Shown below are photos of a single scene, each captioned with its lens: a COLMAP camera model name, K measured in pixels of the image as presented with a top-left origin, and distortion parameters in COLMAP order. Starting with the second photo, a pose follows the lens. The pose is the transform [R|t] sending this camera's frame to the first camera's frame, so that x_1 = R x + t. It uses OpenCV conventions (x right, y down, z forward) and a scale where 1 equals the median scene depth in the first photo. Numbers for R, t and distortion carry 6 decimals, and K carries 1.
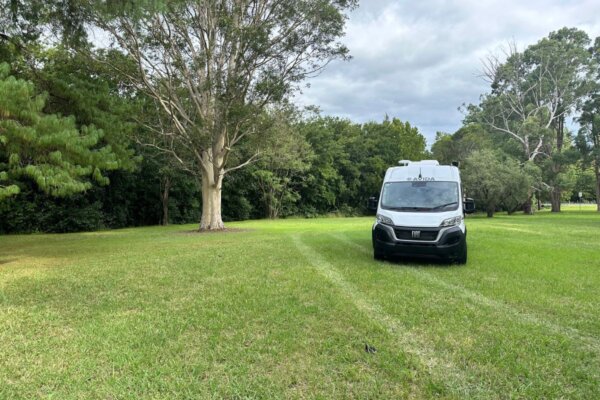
lens RADIAL K [[418.1, 0, 300.0], [0, 418.1, 200.0], [0, 0, 1]] dist [0.076769, -0.109593]
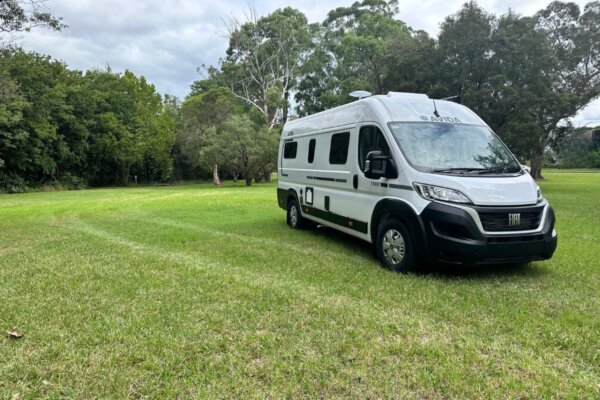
lens RADIAL K [[418.1, 0, 300.0], [0, 418.1, 200.0], [0, 0, 1]] dist [0.076769, -0.109593]
pose [[0.783061, -0.044383, 0.620359, -0.043732], [-0.000150, 0.997437, 0.071550, 0.003725], [-0.621945, -0.056121, 0.781047, 0.135288]]
